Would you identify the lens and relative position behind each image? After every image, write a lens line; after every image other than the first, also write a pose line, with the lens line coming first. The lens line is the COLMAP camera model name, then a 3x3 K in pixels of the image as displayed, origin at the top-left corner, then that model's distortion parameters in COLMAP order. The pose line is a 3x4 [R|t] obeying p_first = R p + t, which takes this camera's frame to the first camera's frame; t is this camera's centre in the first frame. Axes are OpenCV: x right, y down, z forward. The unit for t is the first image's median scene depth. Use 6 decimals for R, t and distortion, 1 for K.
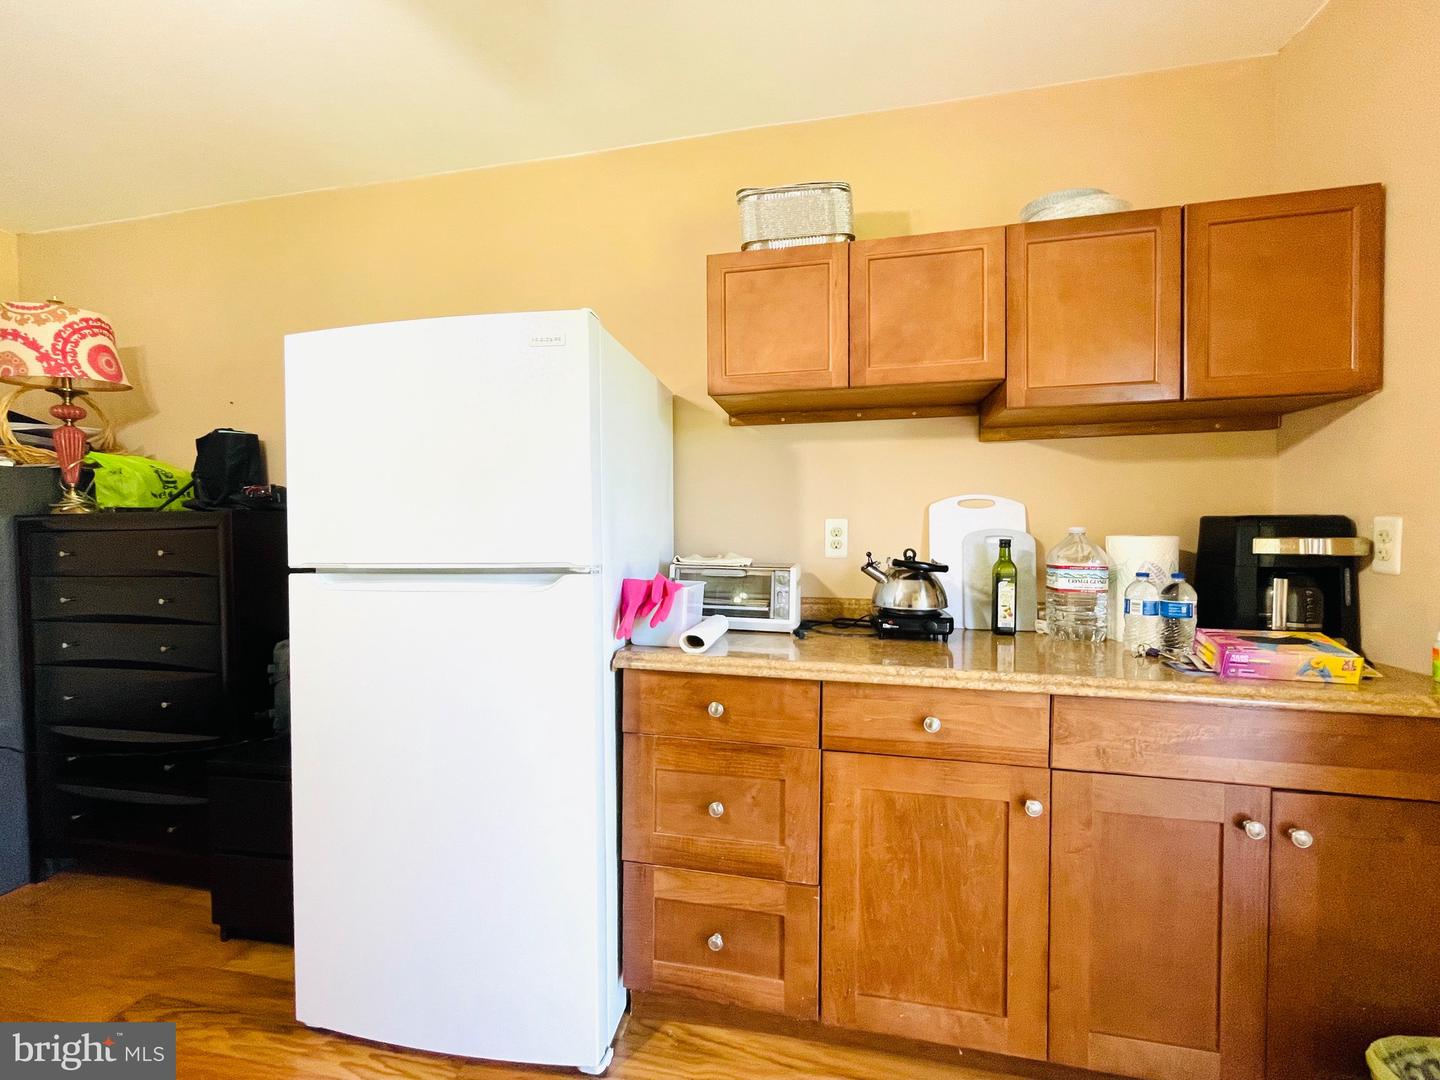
lens RADIAL K [[581.9, 0, 716.7], [0, 581.9, 541.0], [0, 0, 1]] dist [-0.005662, 0.001121]
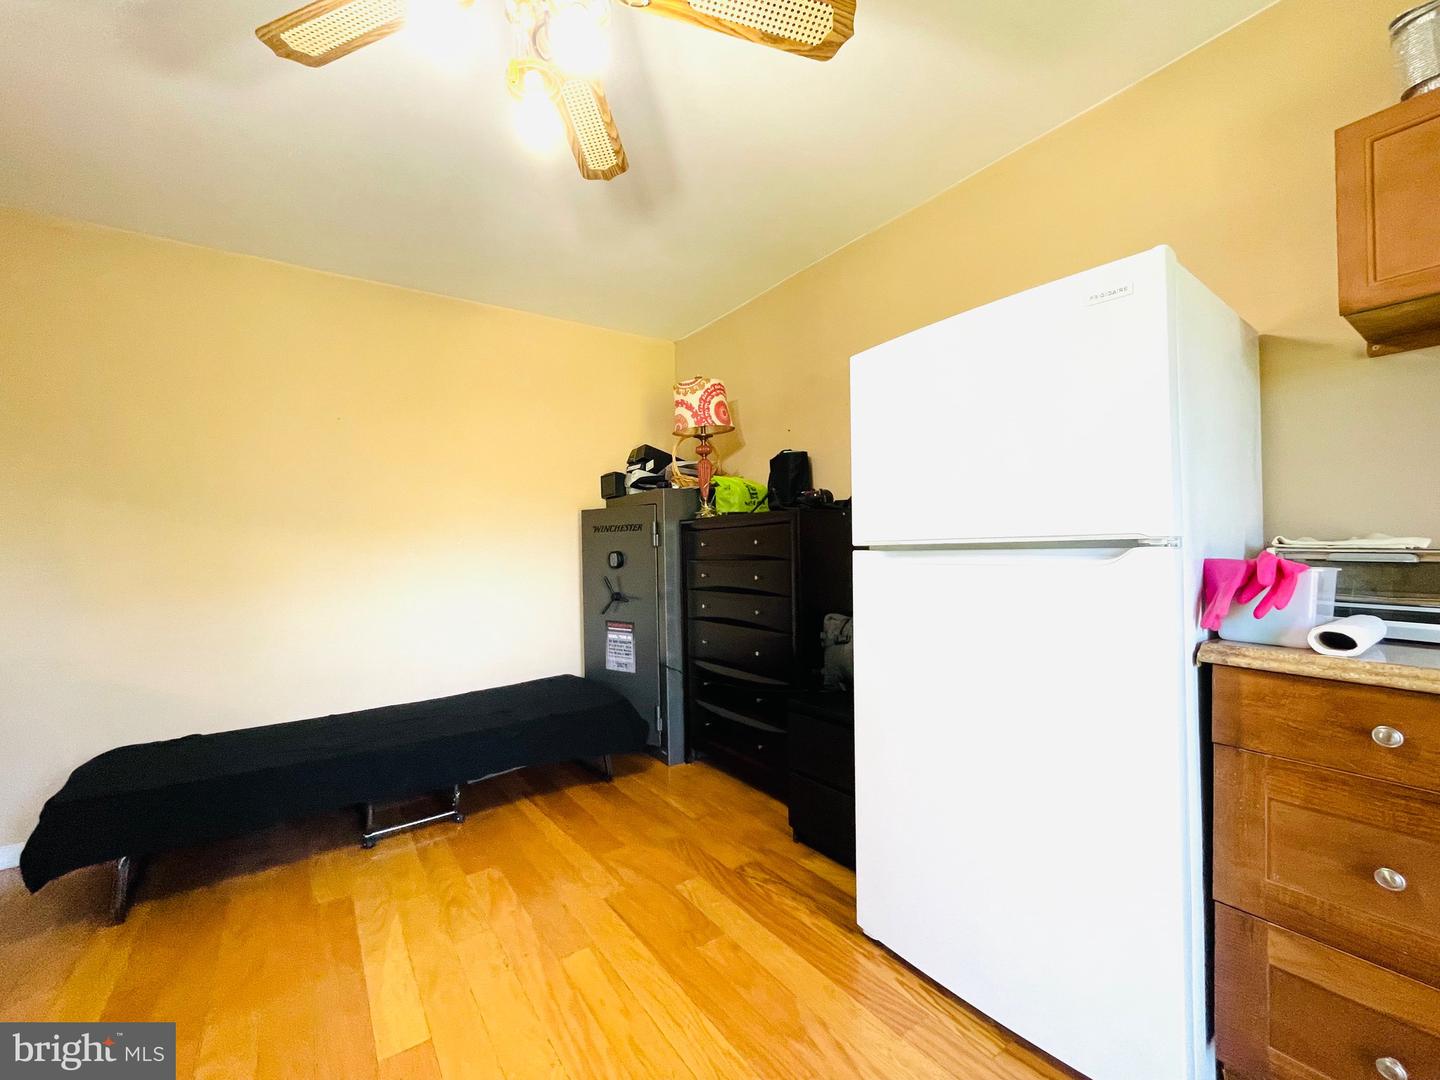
lens RADIAL K [[581.9, 0, 719.1], [0, 581.9, 540.0], [0, 0, 1]] dist [-0.005662, 0.001121]
pose [[0.728430, -0.012887, -0.684999, -0.085347], [-0.004712, 0.999705, -0.023818, 0.053317], [0.685104, 0.020577, 0.728155, -0.068429]]
